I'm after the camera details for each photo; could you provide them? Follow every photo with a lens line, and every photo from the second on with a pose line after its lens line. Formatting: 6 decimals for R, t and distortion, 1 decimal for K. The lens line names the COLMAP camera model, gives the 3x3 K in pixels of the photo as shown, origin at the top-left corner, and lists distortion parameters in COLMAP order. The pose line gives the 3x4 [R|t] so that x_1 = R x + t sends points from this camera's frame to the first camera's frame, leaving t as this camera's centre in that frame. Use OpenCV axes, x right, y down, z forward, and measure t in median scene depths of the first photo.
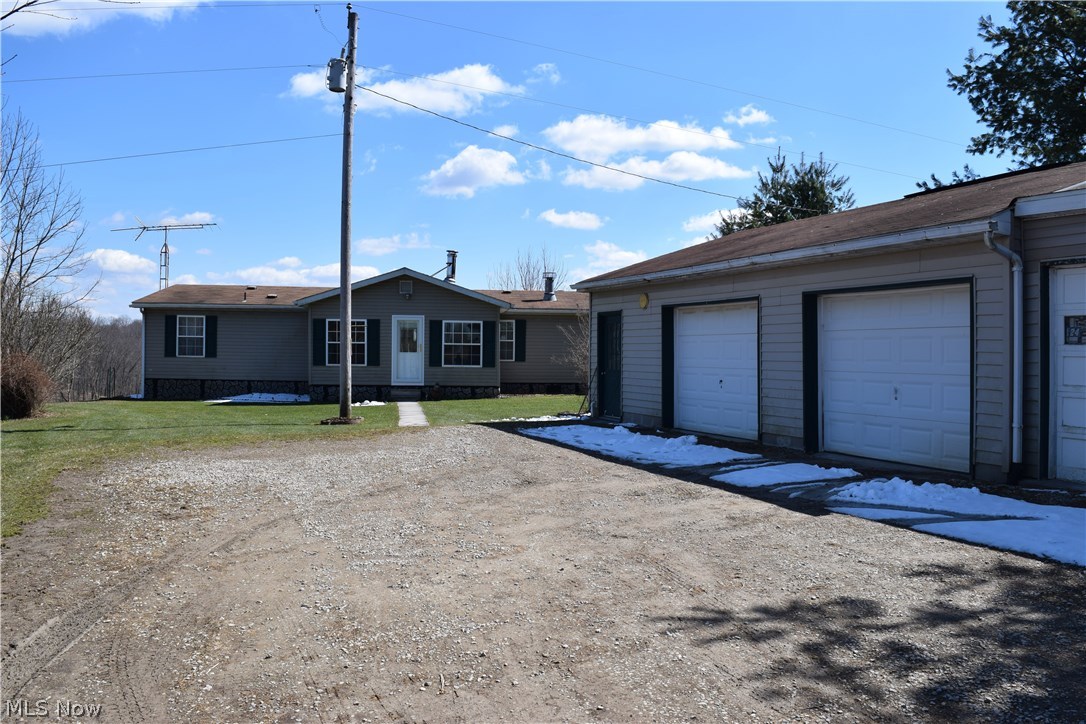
lens RADIAL K [[862.4, 0, 543.0], [0, 862.4, 362.0], [0, 0, 1]] dist [-0.094648, 0.001260]
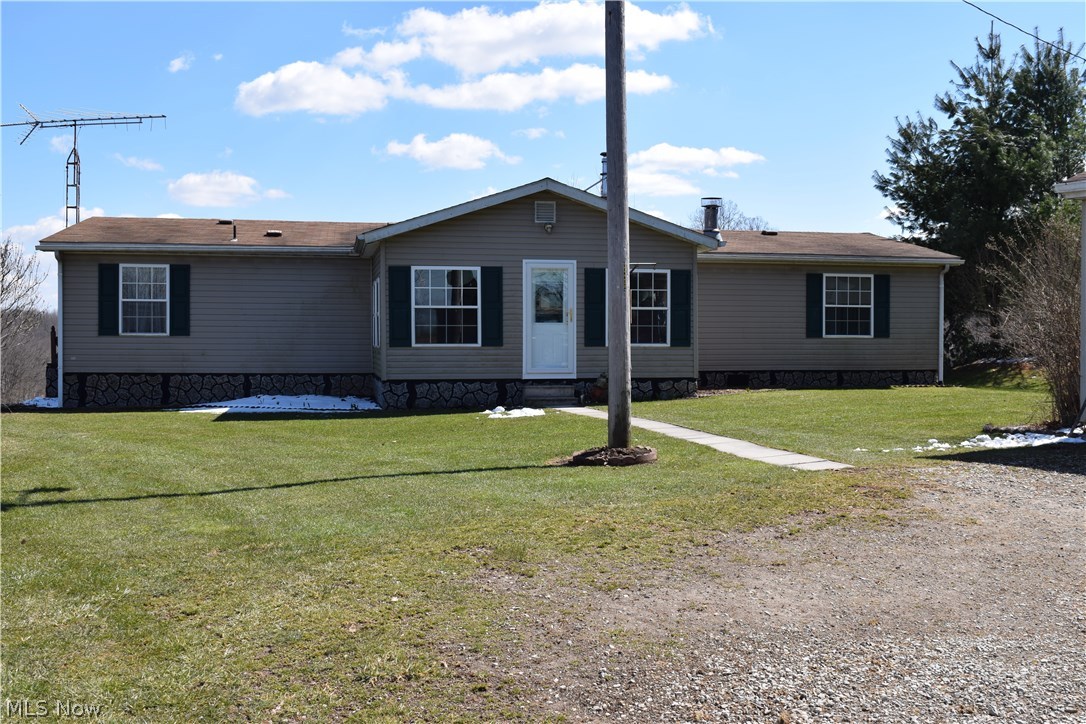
lens RADIAL K [[1058.9, 0, 543.0], [0, 1058.9, 362.0], [0, 0, 1]] dist [-0.060597, -0.005508]
pose [[0.995484, -0.012707, 0.094076, -0.227851], [0.010934, 0.999753, 0.019346, 0.001512], [-0.094298, -0.018230, 0.995377, 0.274471]]
